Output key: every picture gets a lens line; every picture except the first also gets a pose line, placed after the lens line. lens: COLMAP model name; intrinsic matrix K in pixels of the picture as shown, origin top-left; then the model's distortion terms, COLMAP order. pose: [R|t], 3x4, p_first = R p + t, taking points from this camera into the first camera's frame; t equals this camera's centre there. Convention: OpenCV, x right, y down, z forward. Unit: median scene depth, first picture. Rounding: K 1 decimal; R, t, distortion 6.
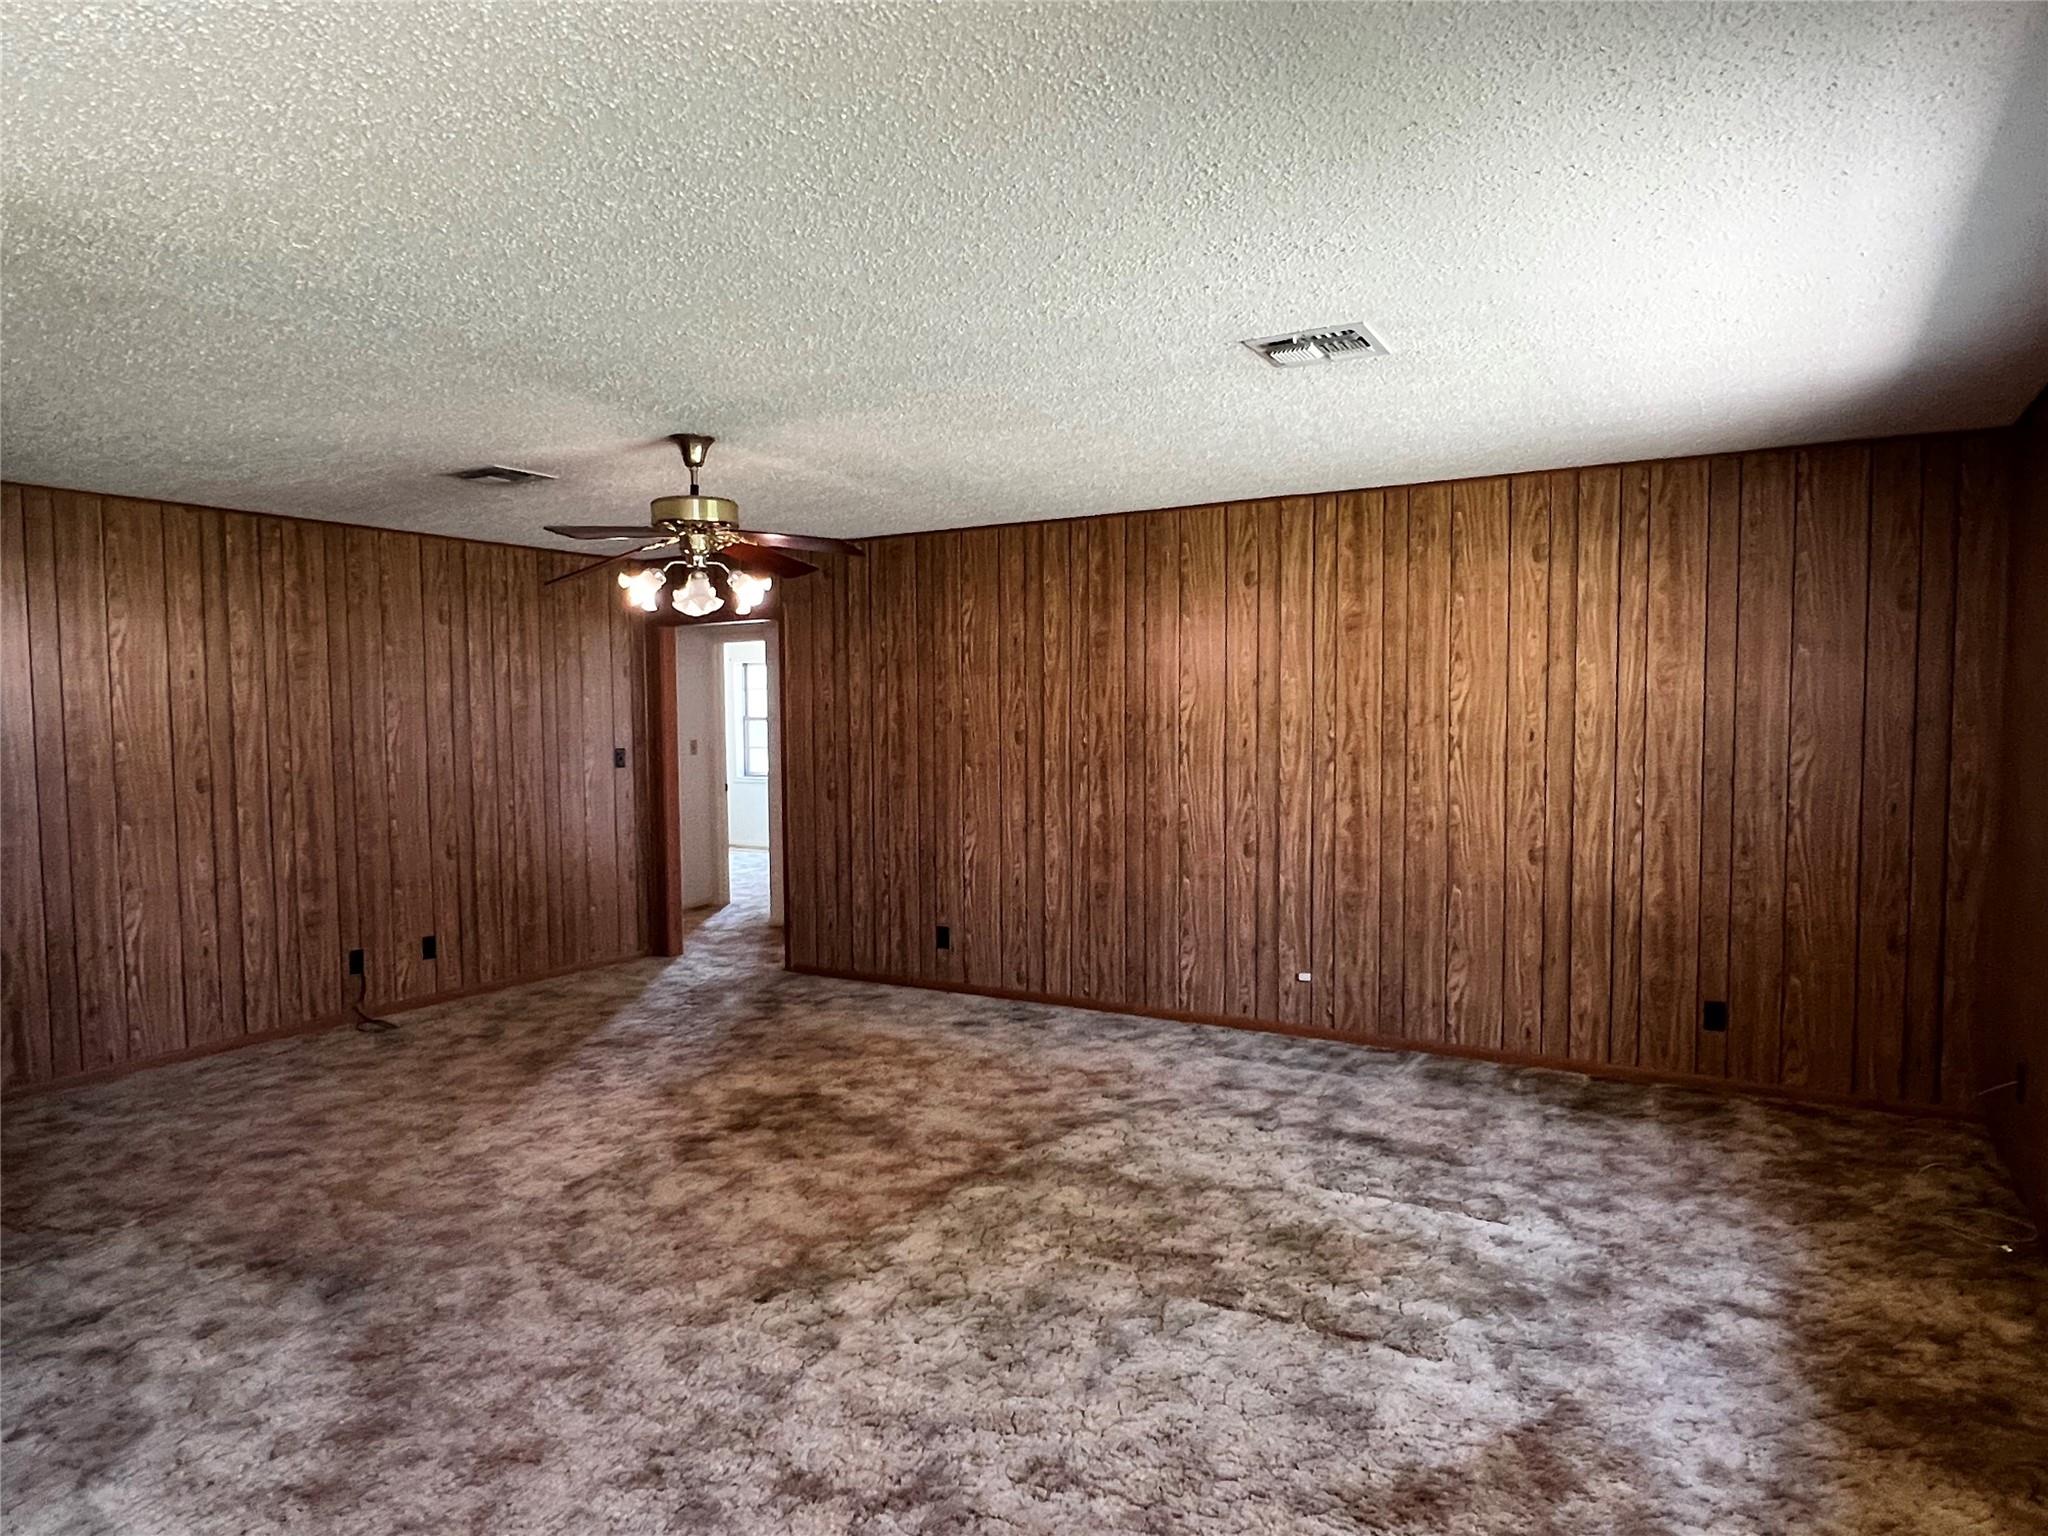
lens RADIAL K [[1280.7, 0, 991.7], [0, 1280.7, 767.7], [0, 0, 1]] dist [-0.000950, 0.000201]
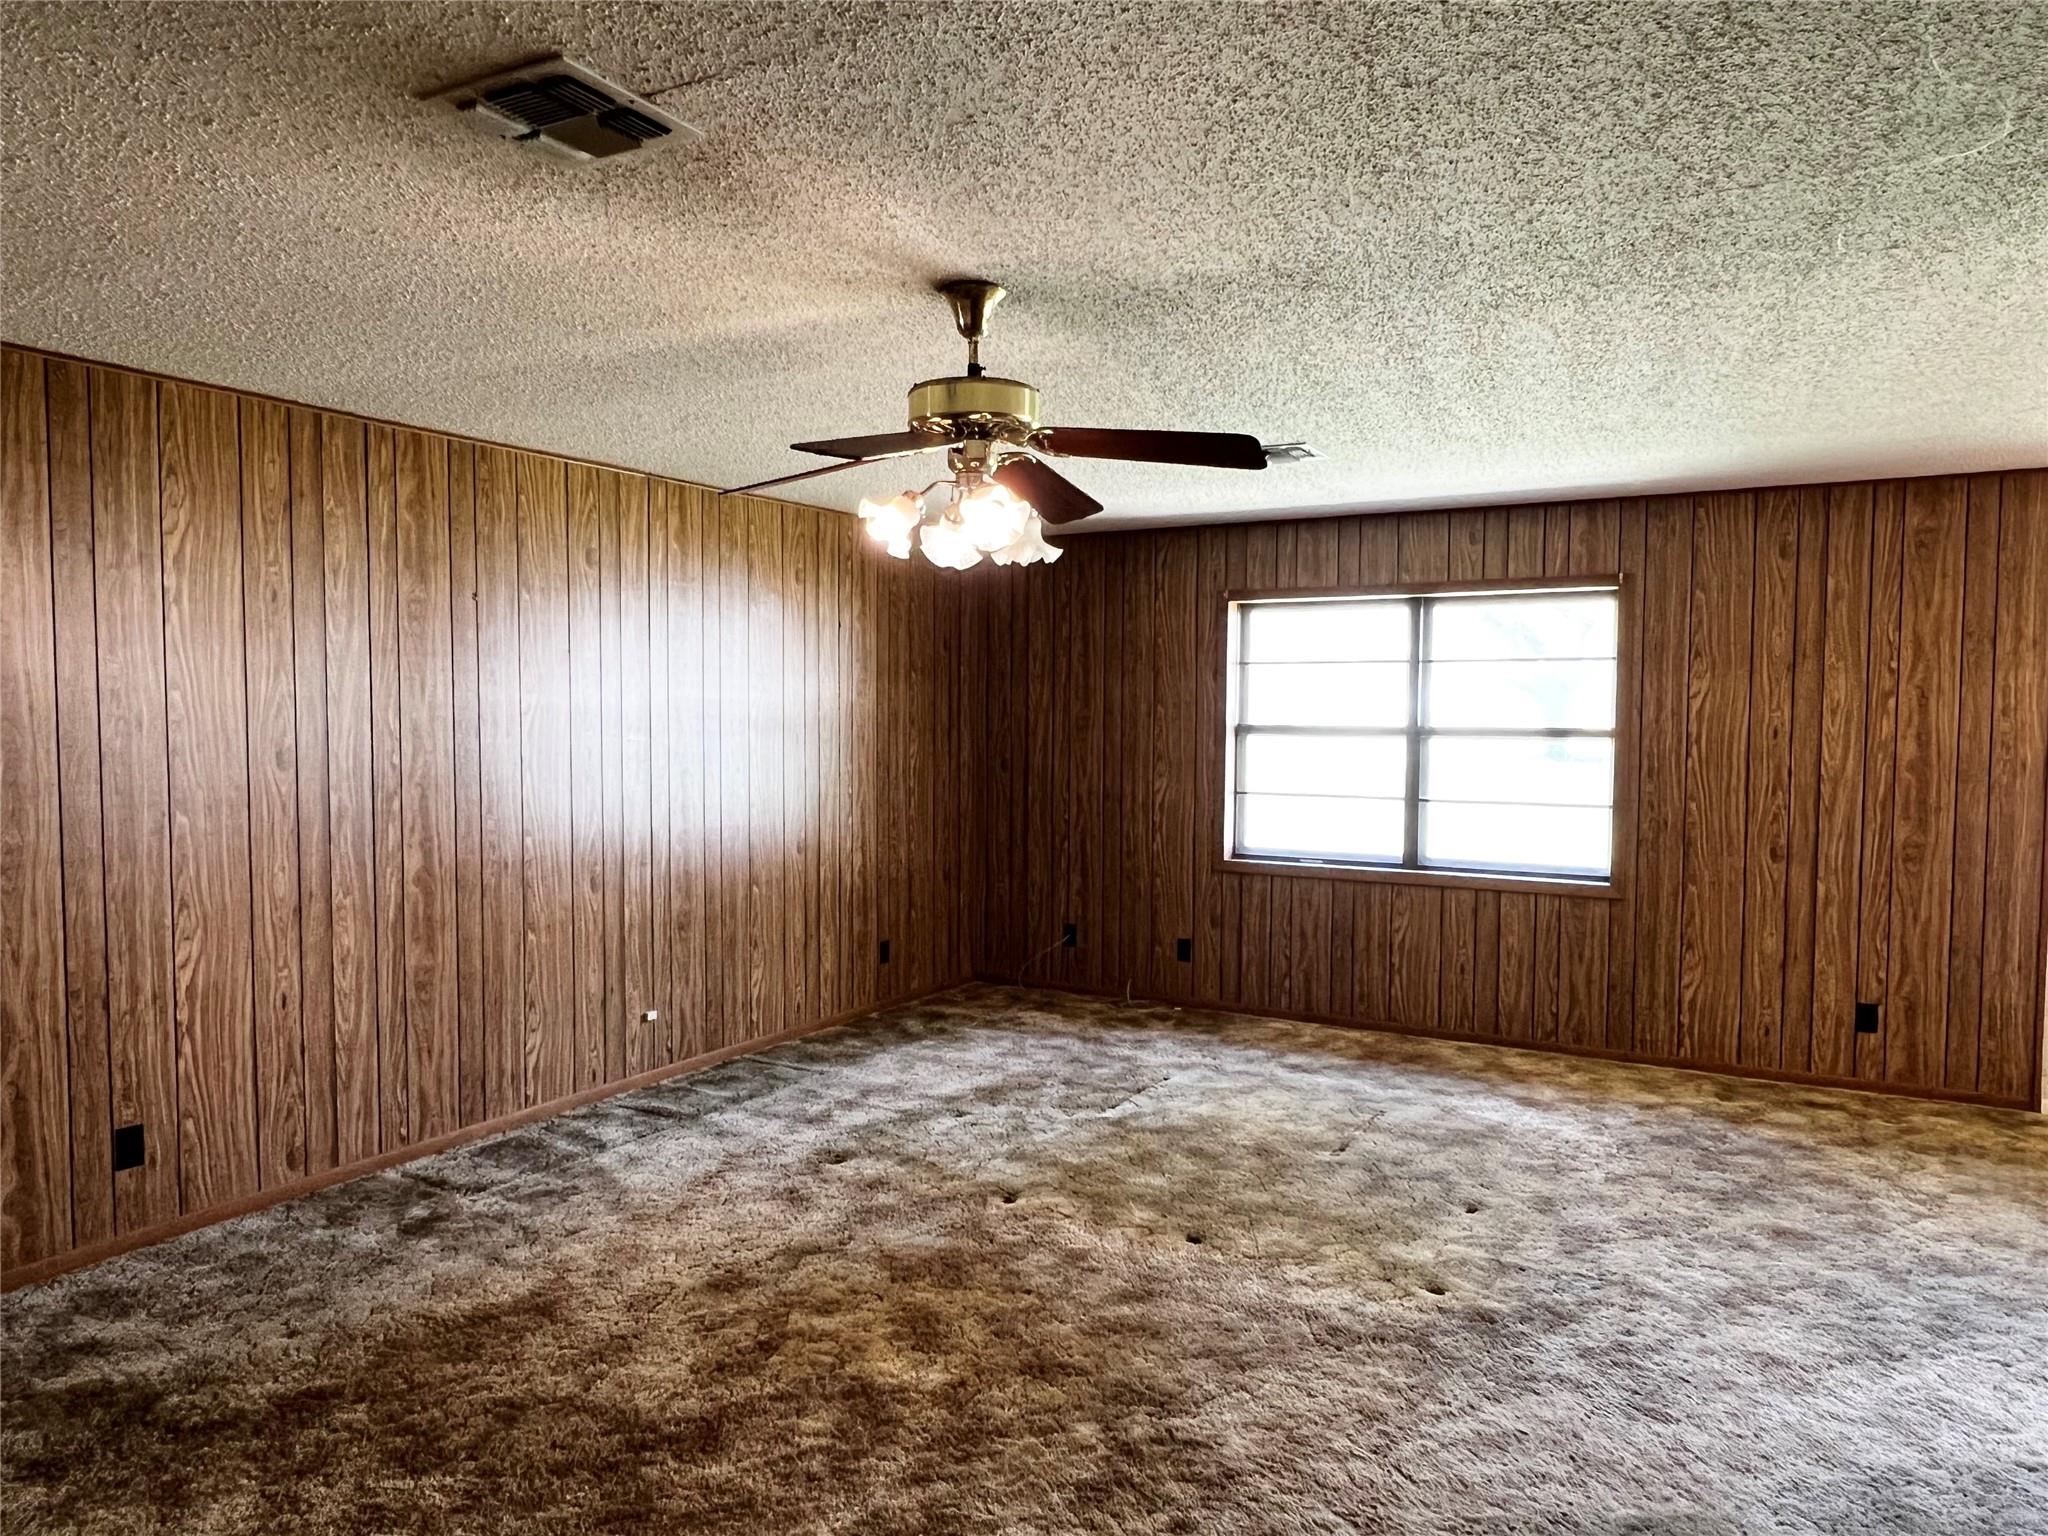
lens RADIAL K [[1378.2, 0, 1020.9], [0, 1378.2, 791.3], [0, 0, 1]] dist [-0.006580, 0.000888]
pose [[-0.029550, -0.051158, 0.998253, -0.720945], [0.041098, 0.997783, 0.052351, -0.032087], [-0.998718, 0.042573, -0.027382, 0.774501]]
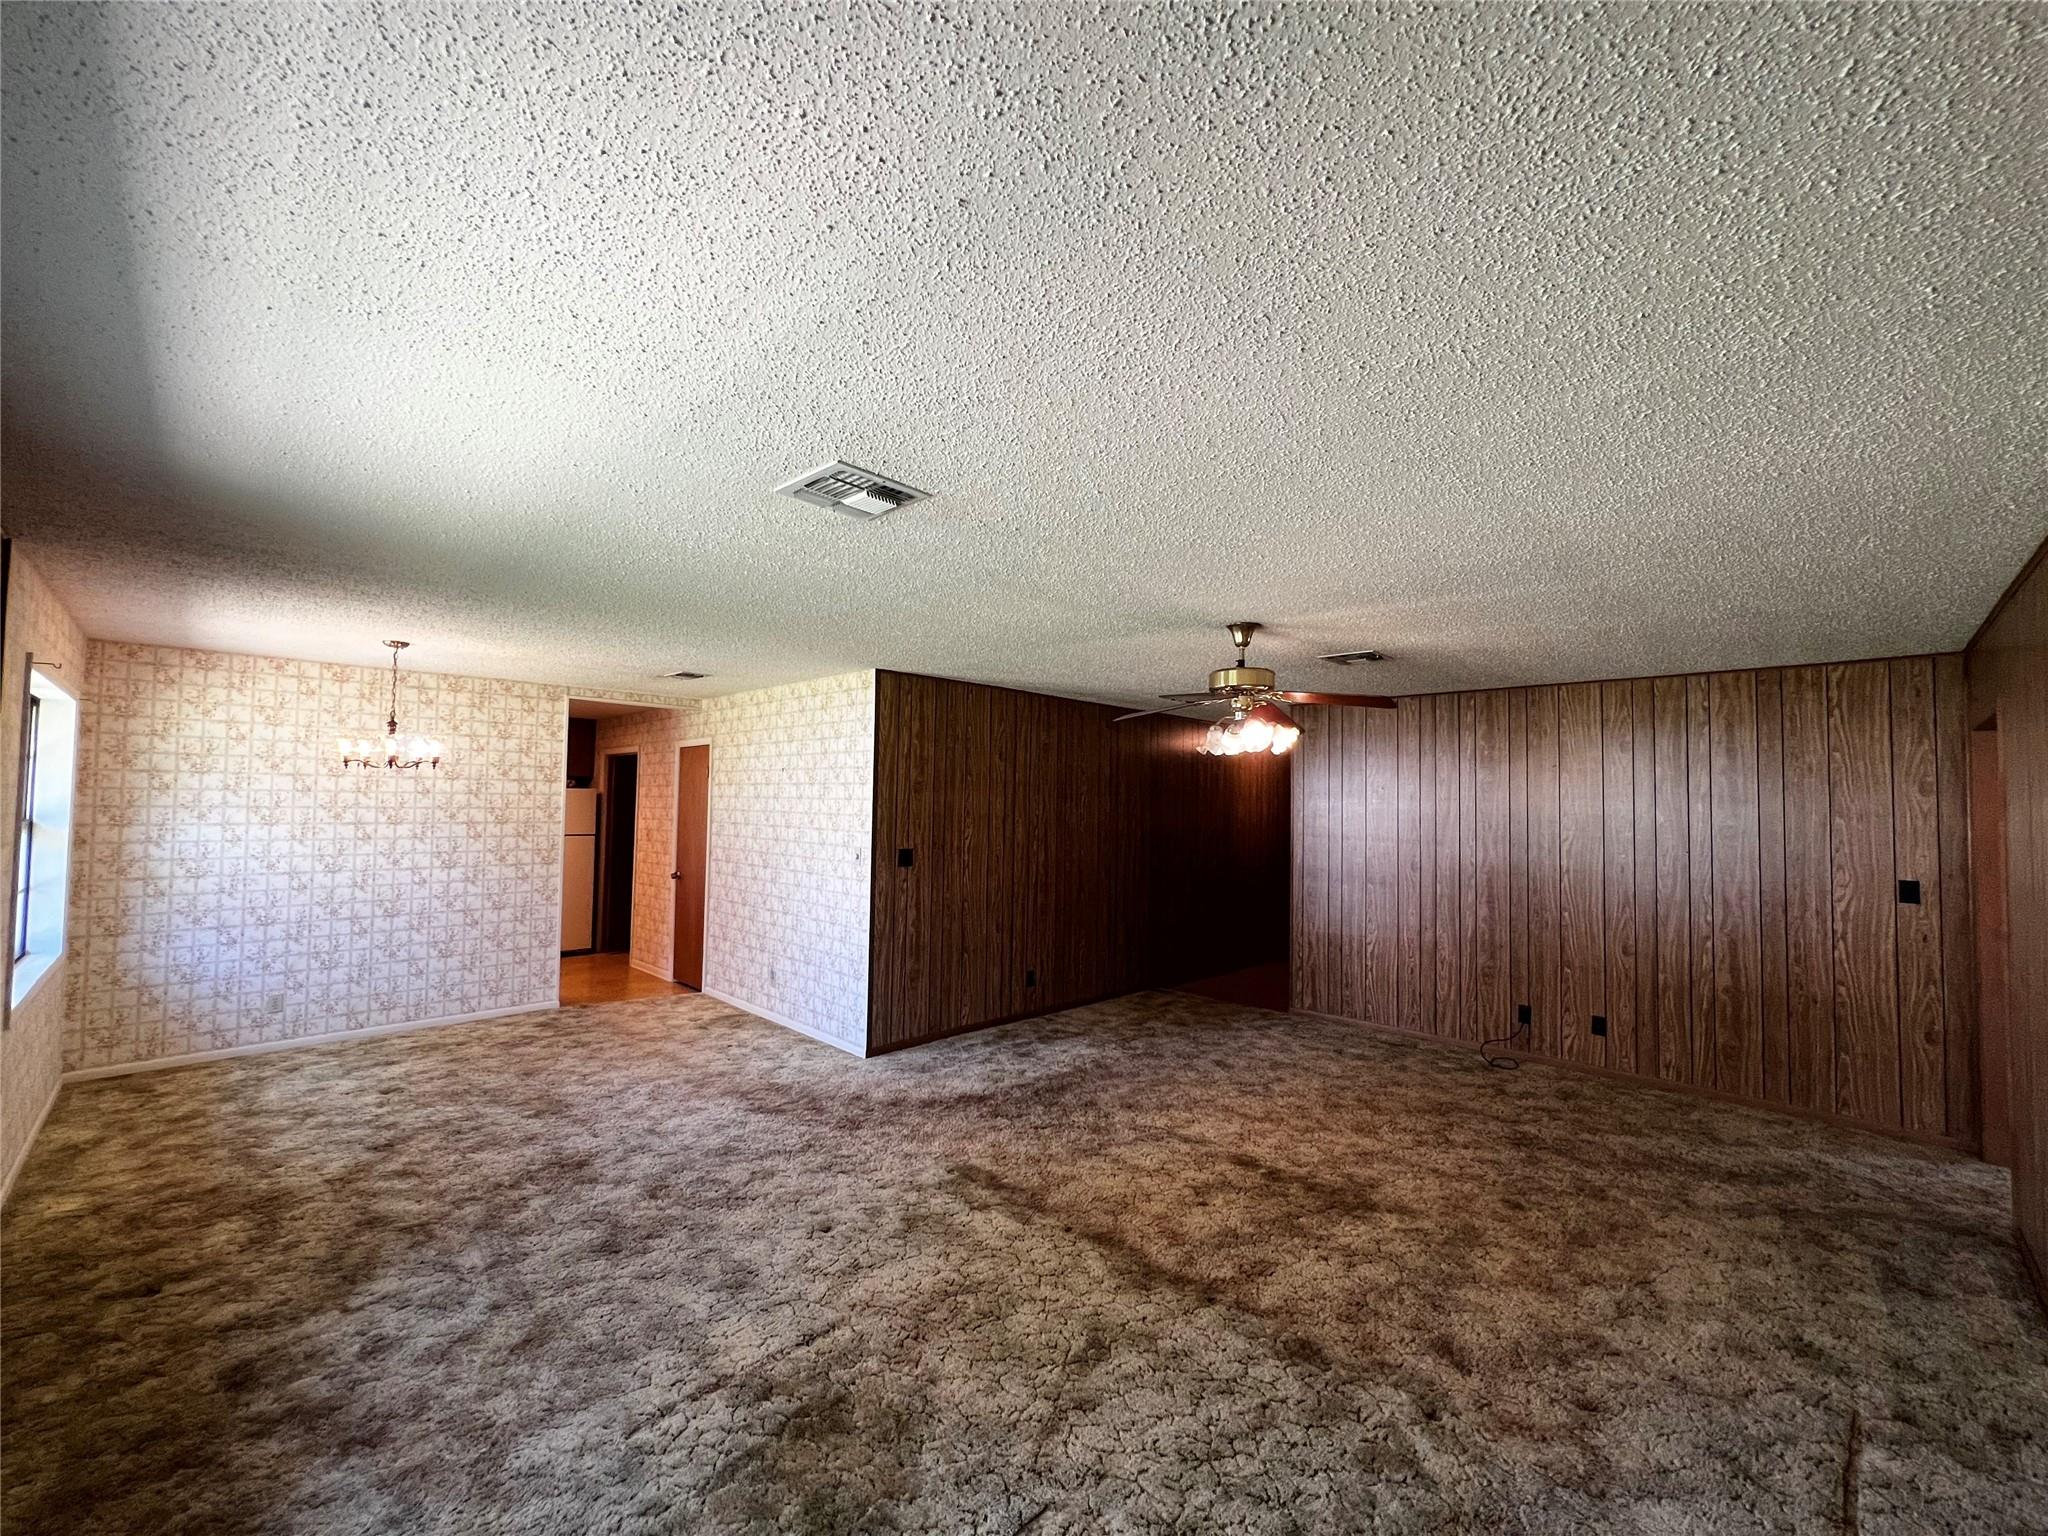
lens RADIAL K [[818.0, 0, 1014.6], [0, 818.0, 773.6], [0, 0, 1]] dist [0.001684, 0.000069]
pose [[-0.234466, -0.031326, -0.971619, 0.500565], [-0.057475, 0.998179, -0.018313, -0.054965], [0.970424, 0.051550, -0.235839, 0.753092]]
